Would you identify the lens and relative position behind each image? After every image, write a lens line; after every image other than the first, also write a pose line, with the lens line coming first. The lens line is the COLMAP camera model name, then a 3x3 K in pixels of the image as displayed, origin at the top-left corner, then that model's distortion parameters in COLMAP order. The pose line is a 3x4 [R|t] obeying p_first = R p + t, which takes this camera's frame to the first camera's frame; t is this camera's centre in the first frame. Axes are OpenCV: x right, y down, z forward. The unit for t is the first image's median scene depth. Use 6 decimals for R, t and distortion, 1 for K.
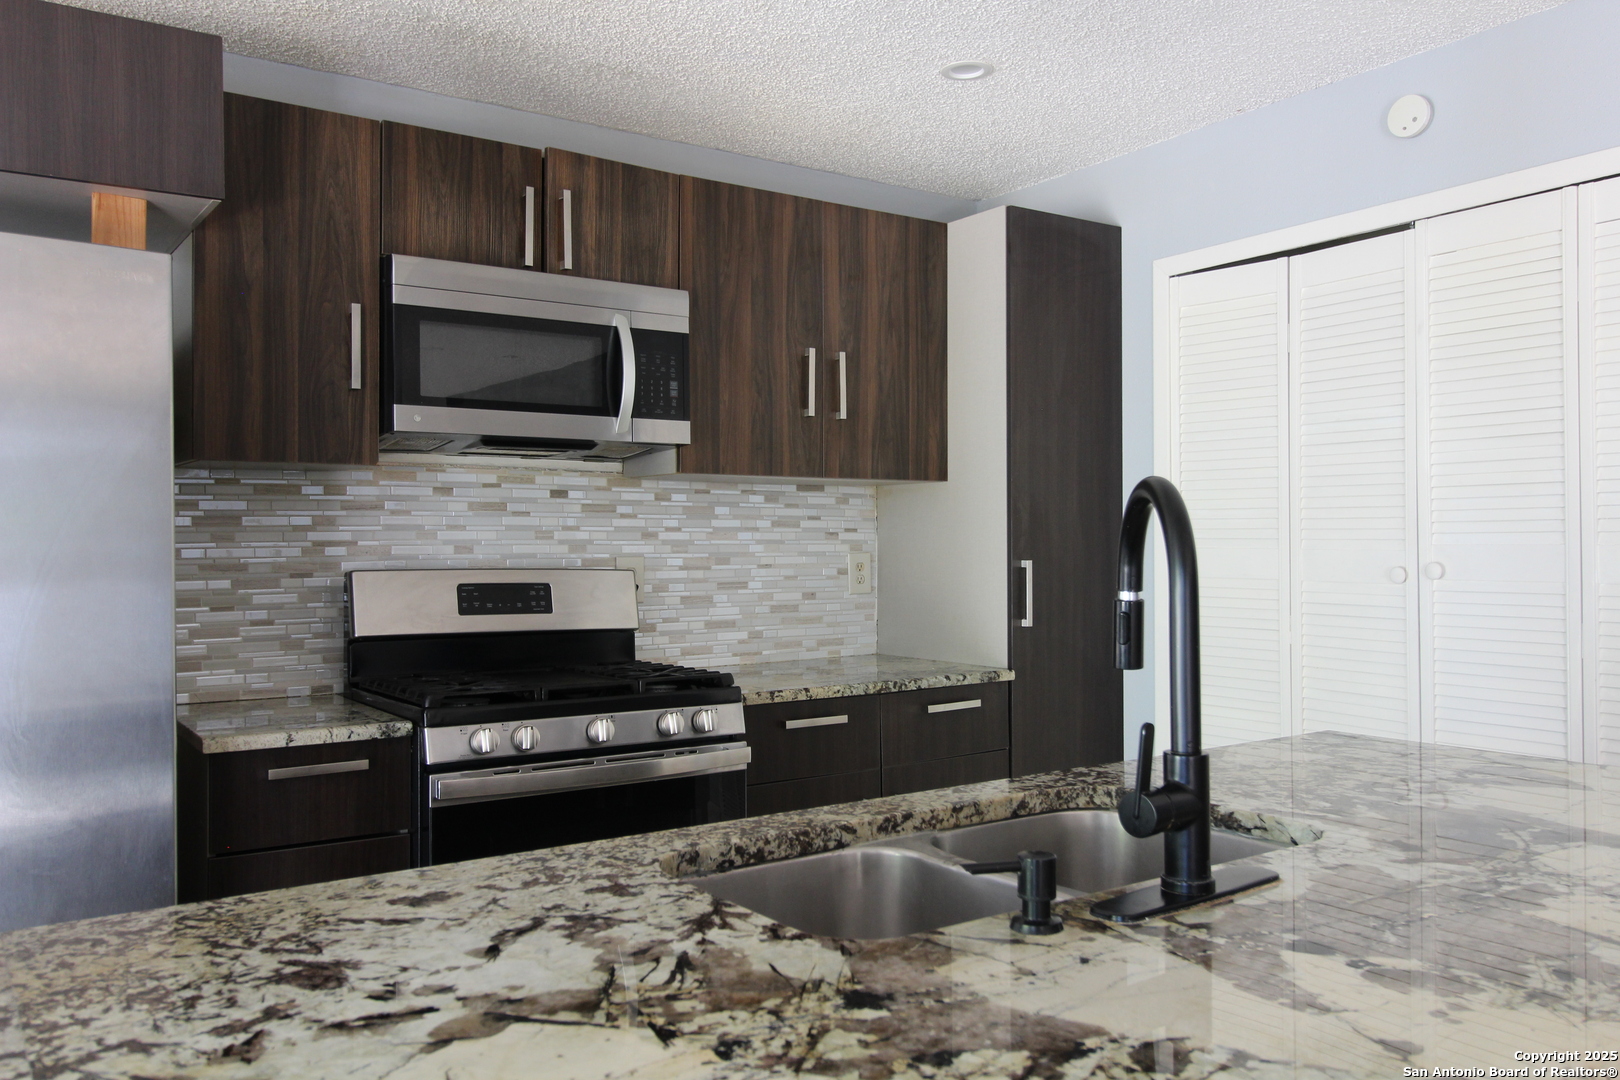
lens RADIAL K [[1274.0, 0, 826.8], [0, 1274.0, 537.5], [0, 0, 1]] dist [0.013631, -0.008568]
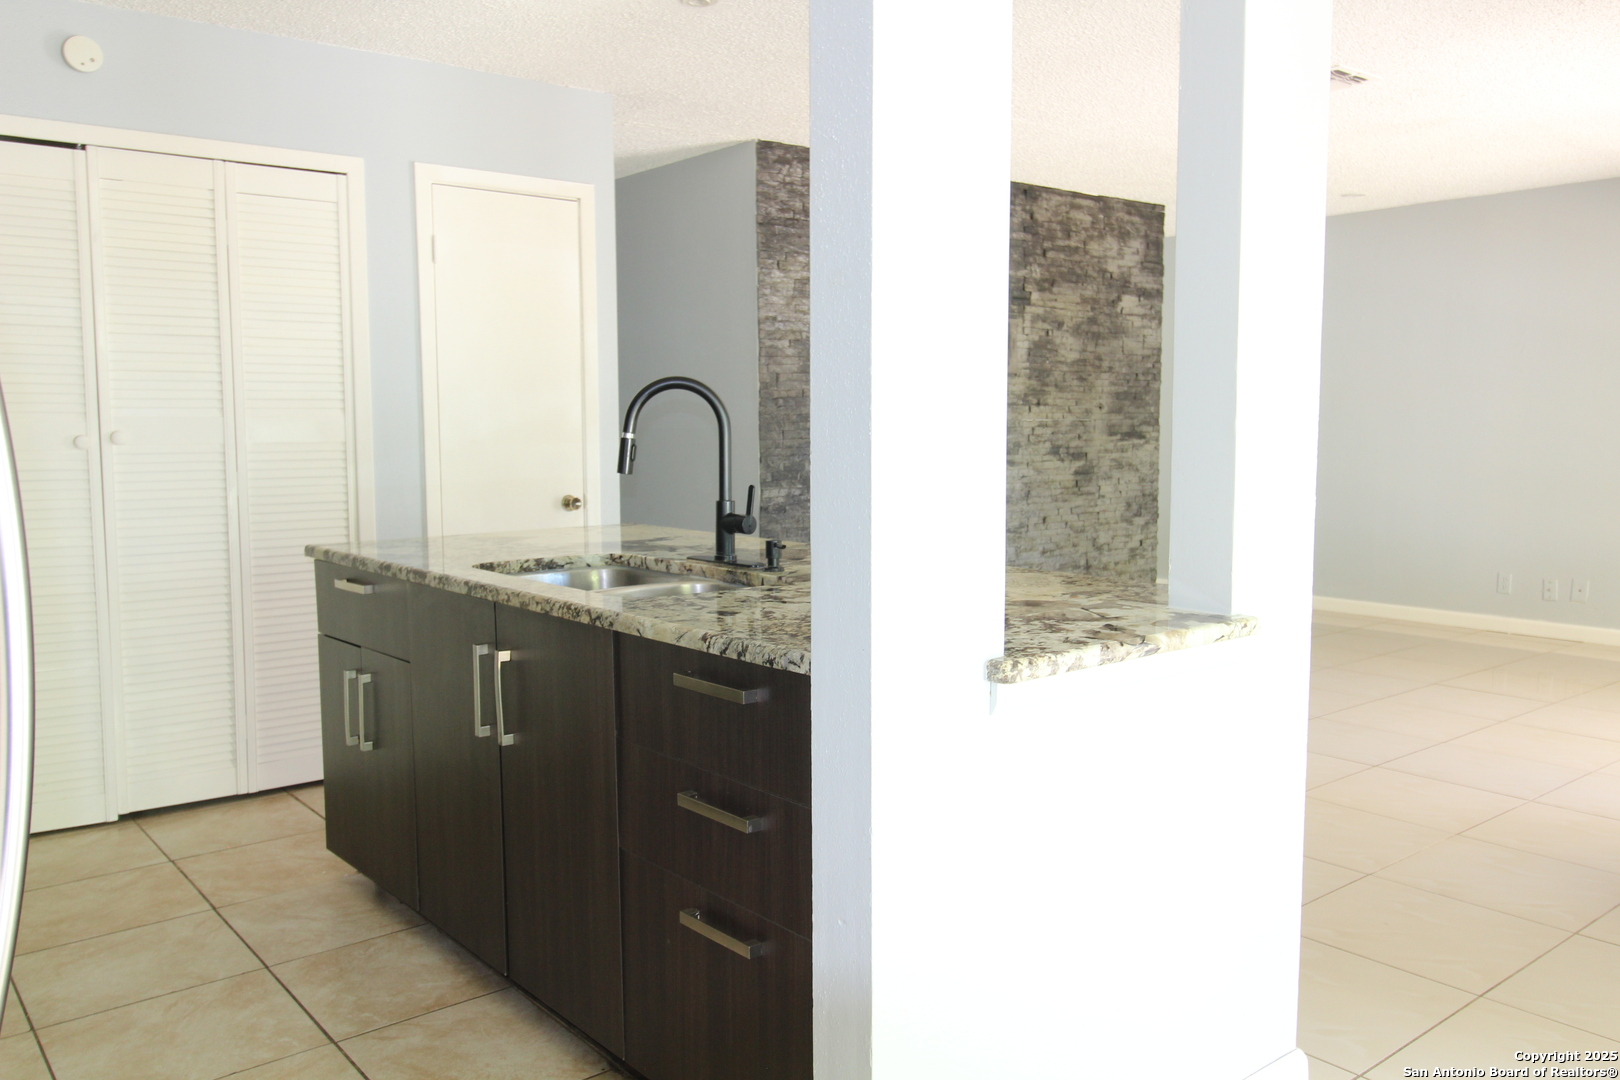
lens RADIAL K [[1274.0, 0, 826.8], [0, 1274.0, 537.5], [0, 0, 1]] dist [0.013631, -0.008568]
pose [[-0.074011, -0.085245, 0.993607, -0.749932], [-0.000555, 0.996343, 0.085438, 0.014746], [-0.997257, 0.005772, -0.073788, 0.370814]]
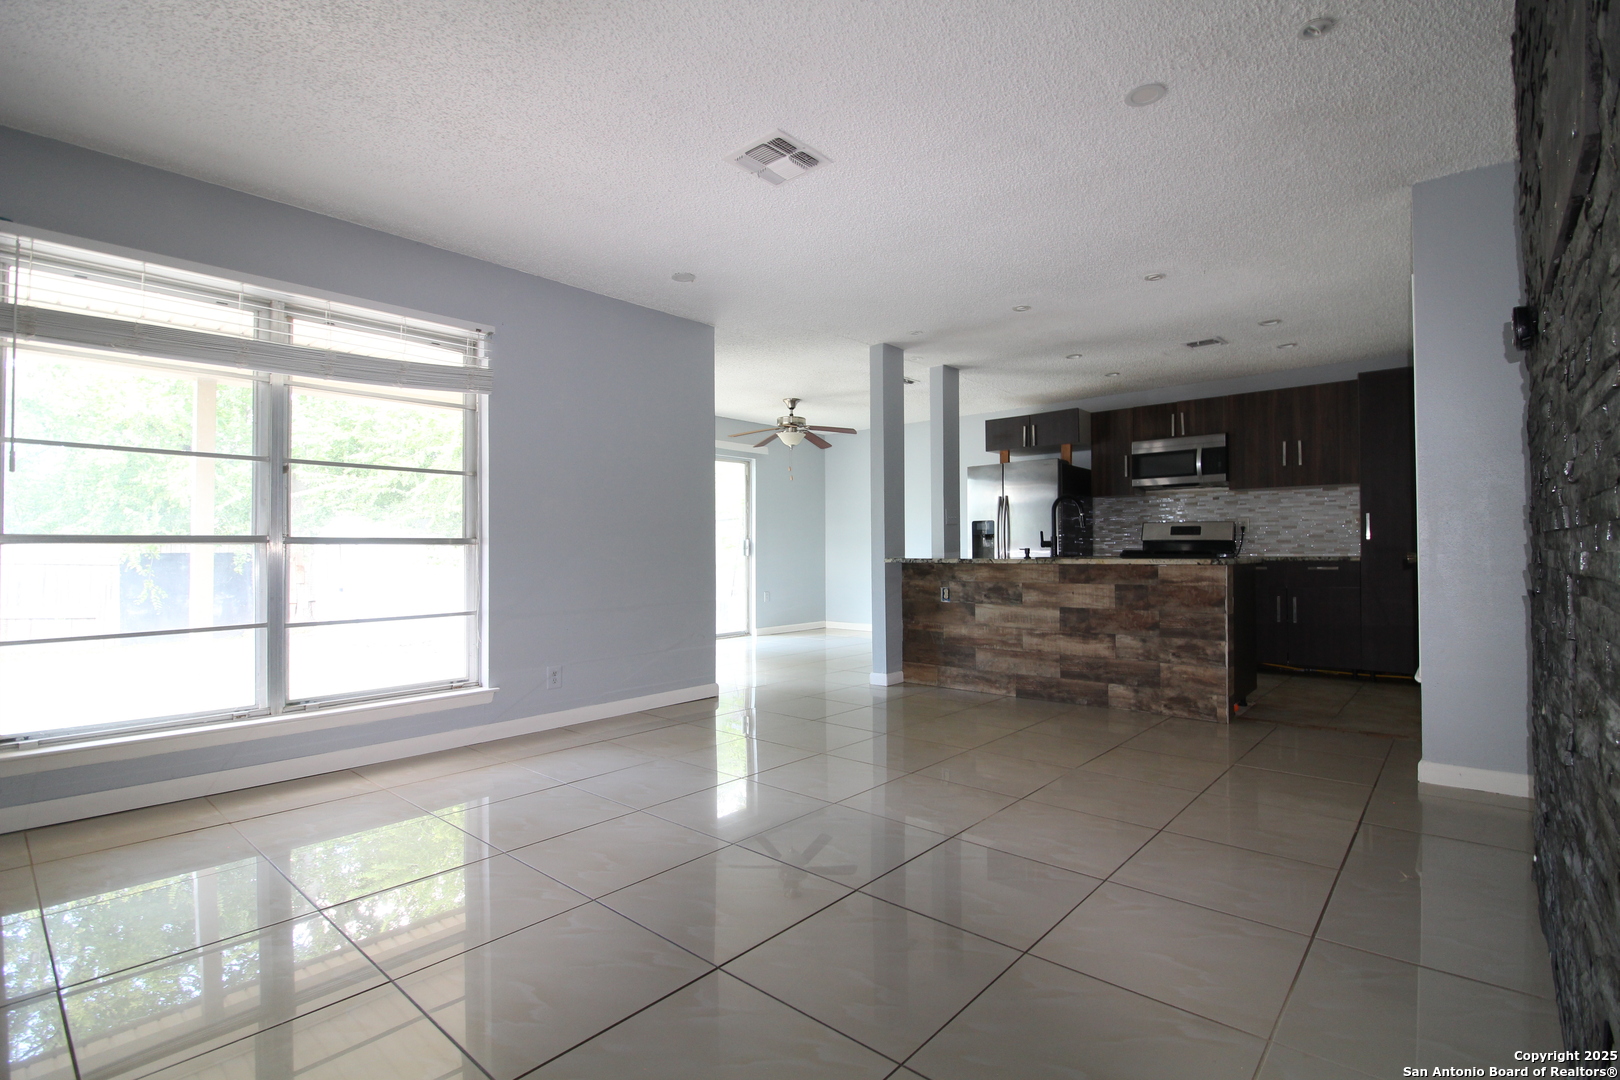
lens RADIAL K [[749.0, 0, 825.2], [0, 749.0, 539.0], [0, 0, 1]] dist [0.000810, -0.013418]
pose [[0.238929, -0.009935, -0.970986, 1.416434], [0.008863, 0.999928, -0.008050, 0.075847], [0.970997, -0.006682, 0.239000, -0.406971]]
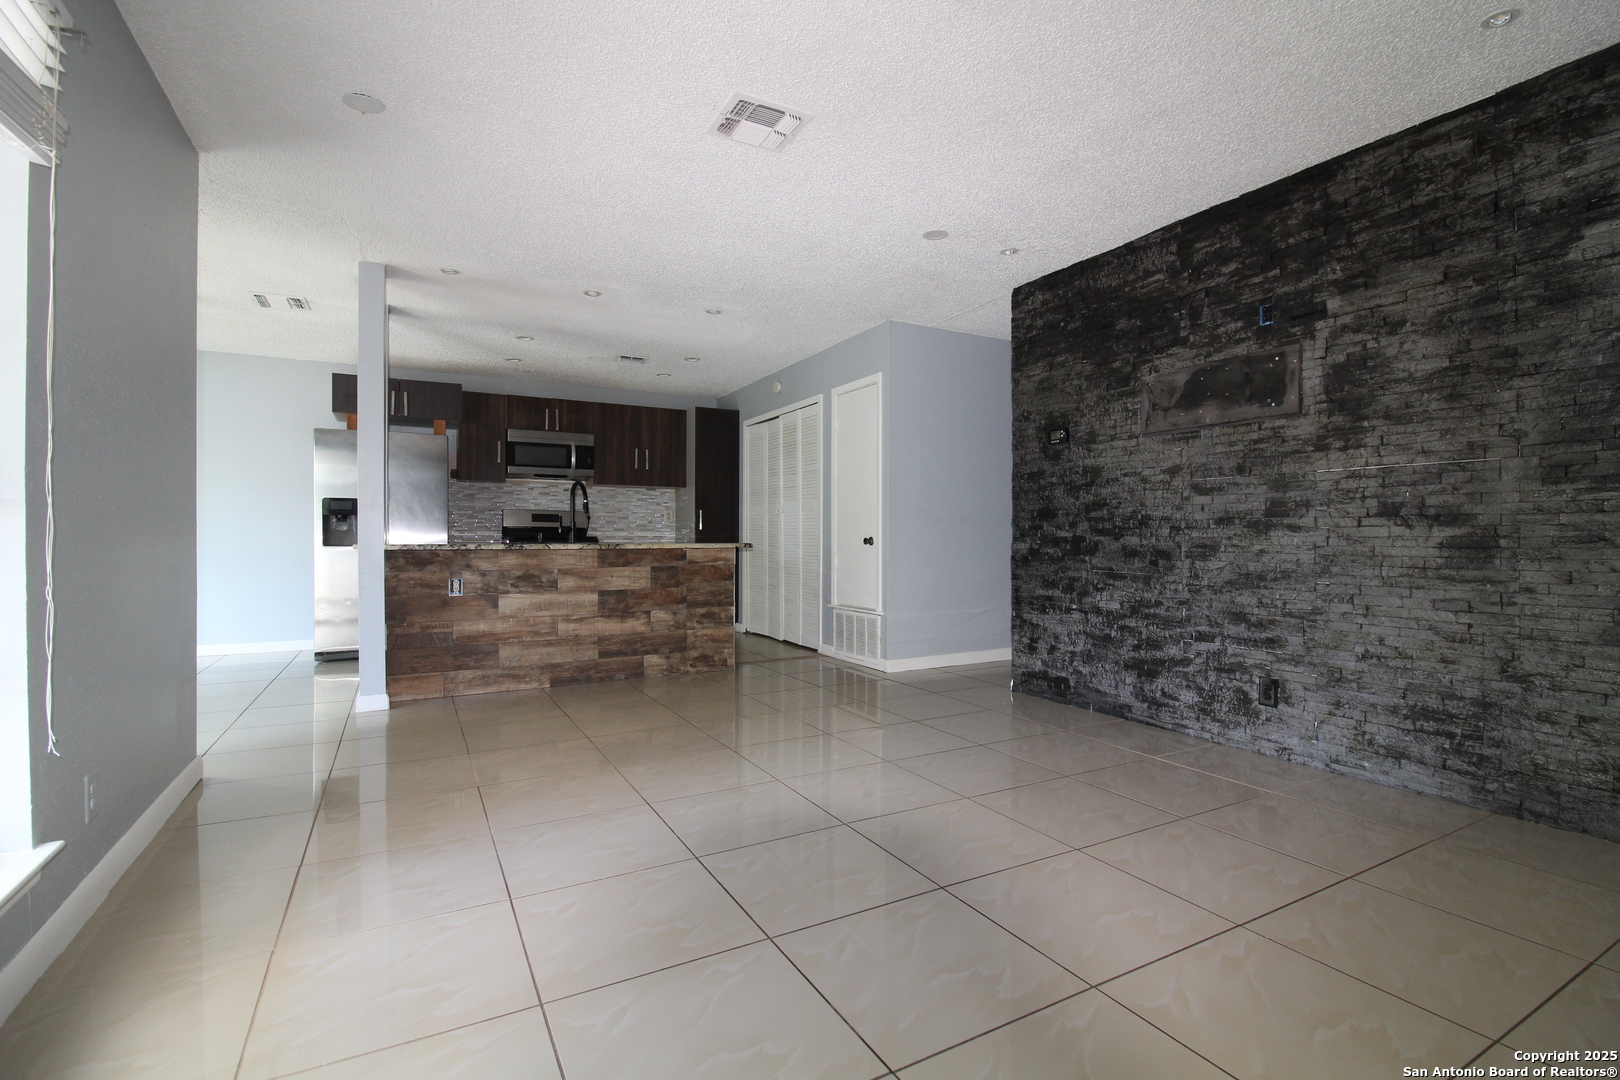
lens RADIAL K [[749.0, 0, 825.2], [0, 749.0, 539.0], [0, 0, 1]] dist [0.000810, -0.013418]
pose [[0.994407, 0.008615, -0.105263, 0.754457], [-0.007617, 0.999922, 0.009880, 0.078199], [0.105339, -0.009023, 0.994395, -1.035884]]
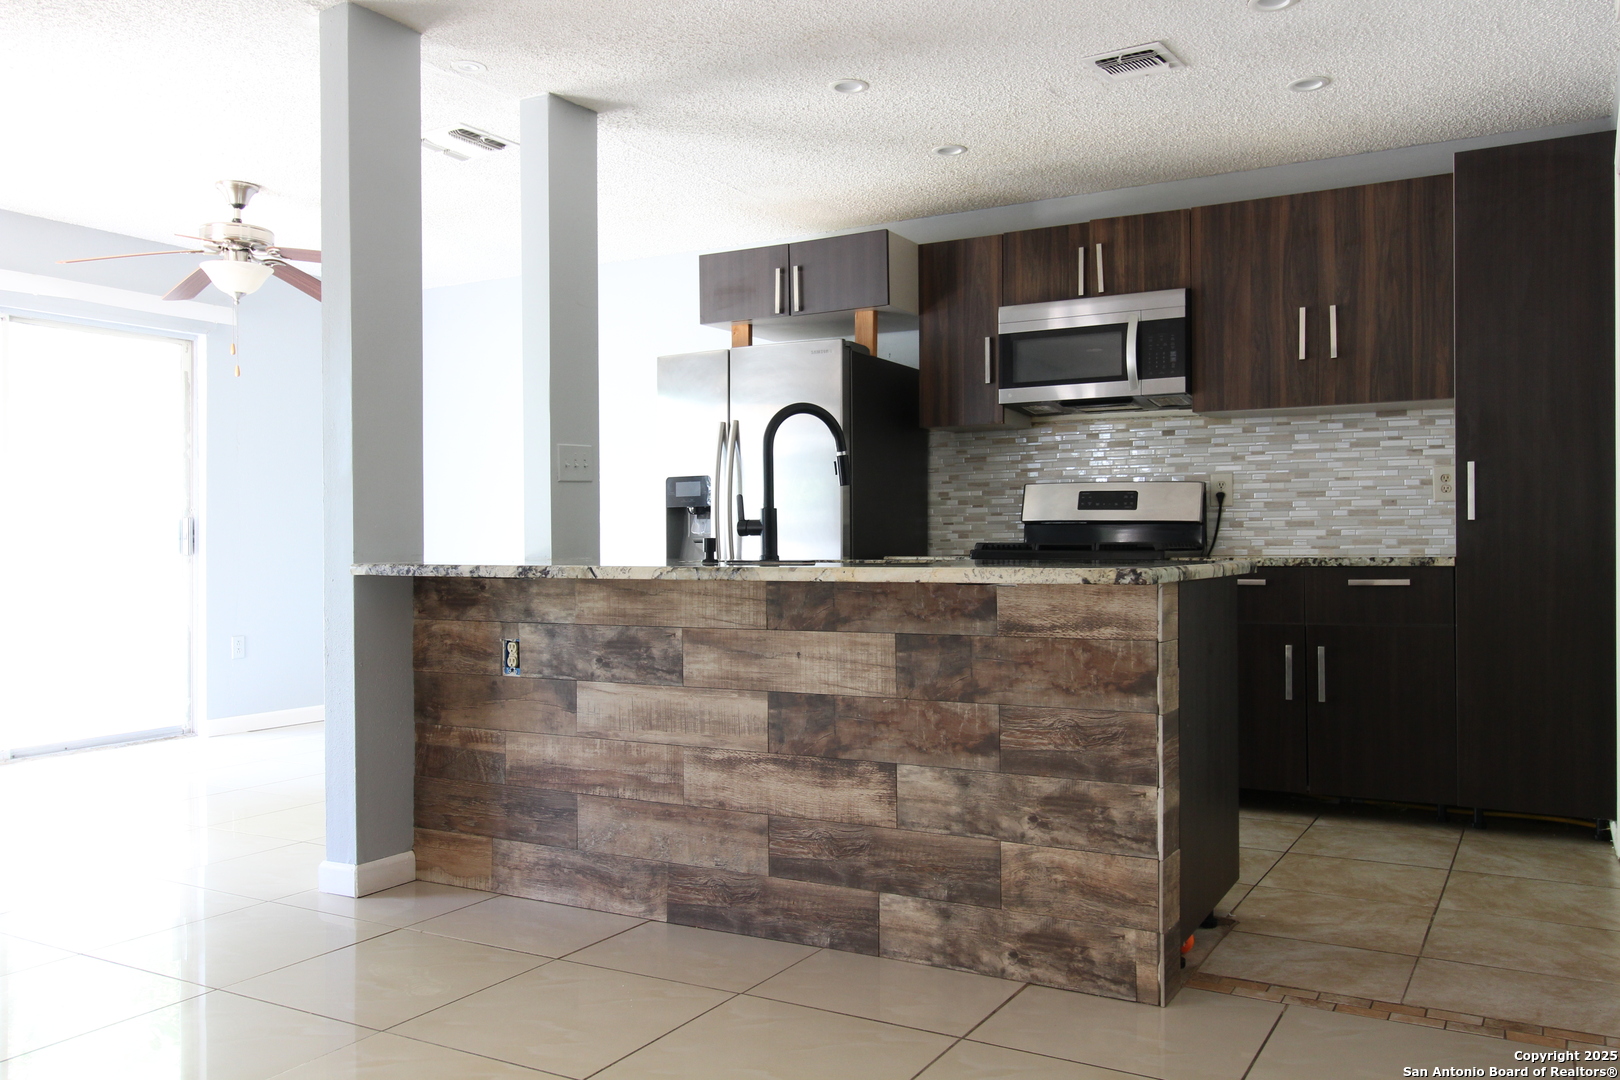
lens RADIAL K [[1274.0, 0, 826.8], [0, 1274.0, 537.5], [0, 0, 1]] dist [0.013631, -0.008568]
pose [[0.423793, 0.001734, -0.905757, 1.012209], [0.007747, 0.999955, 0.005539, 0.080086], [0.905726, -0.009364, 0.423761, -0.000401]]
